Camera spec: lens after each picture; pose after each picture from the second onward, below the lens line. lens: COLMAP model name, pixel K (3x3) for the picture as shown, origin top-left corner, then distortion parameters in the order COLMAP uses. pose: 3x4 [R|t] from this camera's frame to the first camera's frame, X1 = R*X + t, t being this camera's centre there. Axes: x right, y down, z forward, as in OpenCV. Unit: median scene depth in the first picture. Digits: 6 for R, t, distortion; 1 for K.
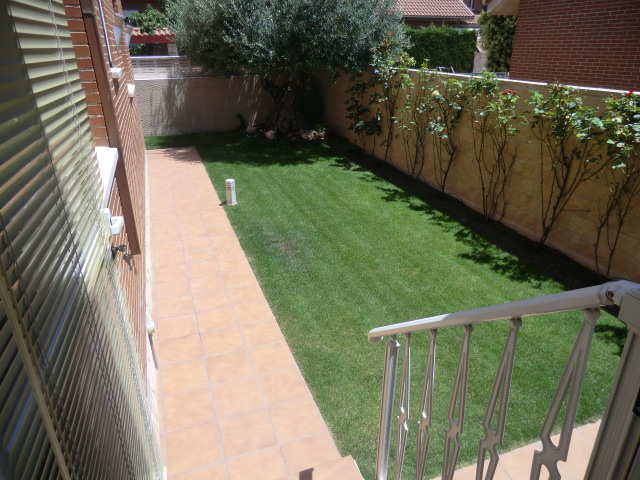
lens RADIAL K [[450.5, 0, 324.6], [0, 450.5, 241.3], [0, 0, 1]] dist [-0.093978, 0.118410]
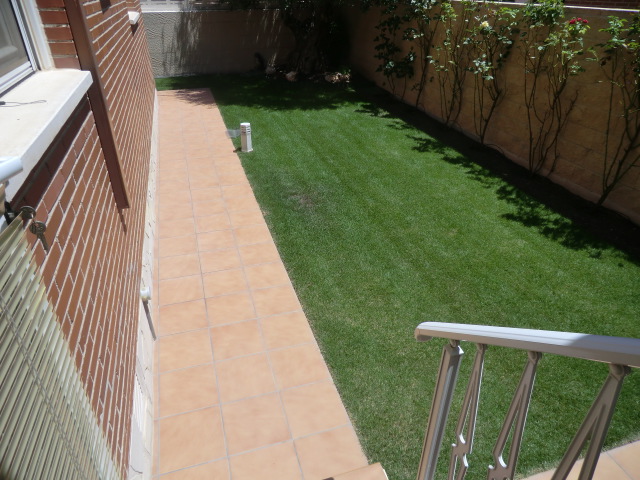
lens RADIAL K [[450.5, 0, 324.6], [0, 450.5, 241.3], [0, 0, 1]] dist [-0.093978, 0.118410]
pose [[0.998735, 0.029441, -0.040755, -0.009812], [-0.024841, 0.993721, 0.109098, -0.004643], [0.043711, -0.107948, 0.993195, 0.109617]]
